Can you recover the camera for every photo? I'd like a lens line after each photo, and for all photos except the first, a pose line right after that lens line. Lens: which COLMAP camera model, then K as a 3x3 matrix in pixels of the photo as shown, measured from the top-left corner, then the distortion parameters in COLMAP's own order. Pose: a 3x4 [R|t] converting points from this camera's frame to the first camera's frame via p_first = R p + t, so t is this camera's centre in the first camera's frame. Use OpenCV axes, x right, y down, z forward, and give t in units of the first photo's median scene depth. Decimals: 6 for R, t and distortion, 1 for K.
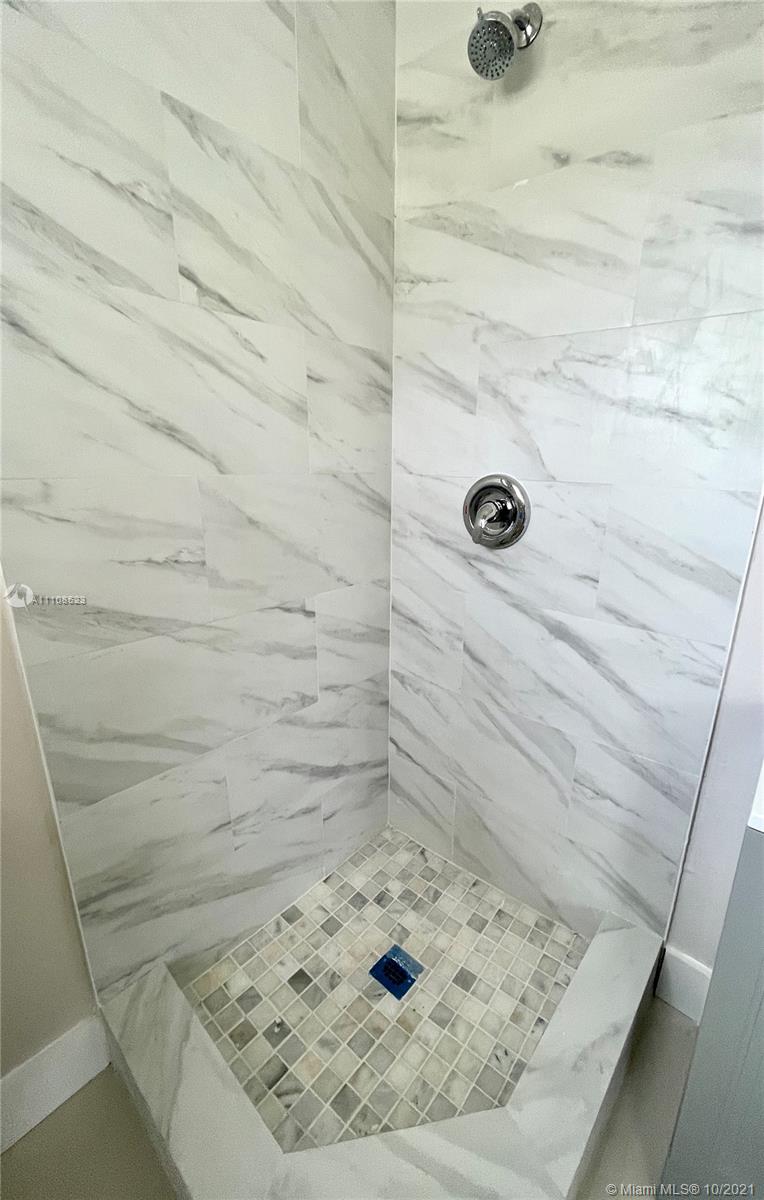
lens RADIAL K [[513.6, 0, 414.5], [0, 513.6, 601.1], [0, 0, 1]] dist [-0.003997, 0.001177]
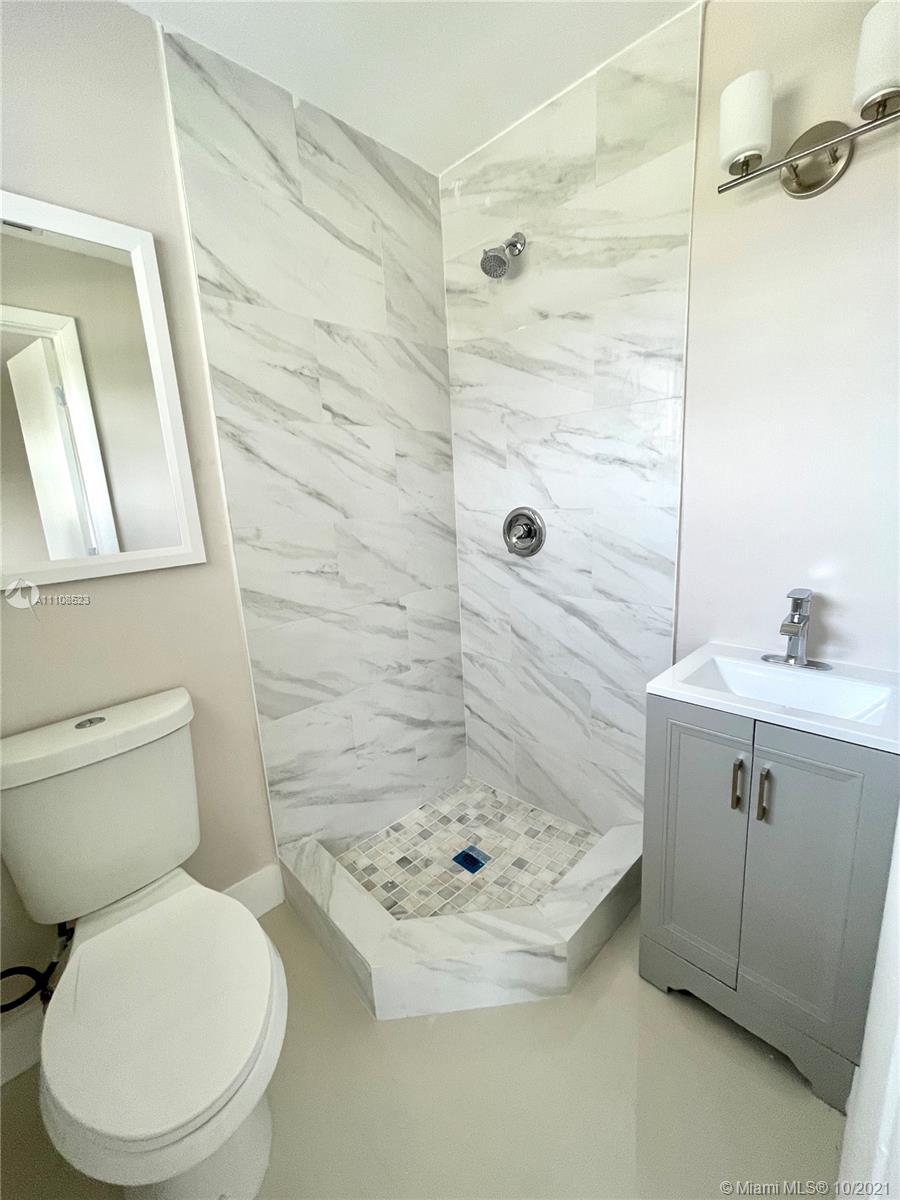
lens RADIAL K [[488.0, 0, 446.8], [0, 488.0, 589.7], [0, 0, 1]] dist [-0.004628, 0.003004]
pose [[0.992348, -0.050604, -0.112629, 0.099737], [0.041092, 0.995513, -0.085234, 0.116462], [0.116437, 0.079953, 0.989975, -0.455156]]
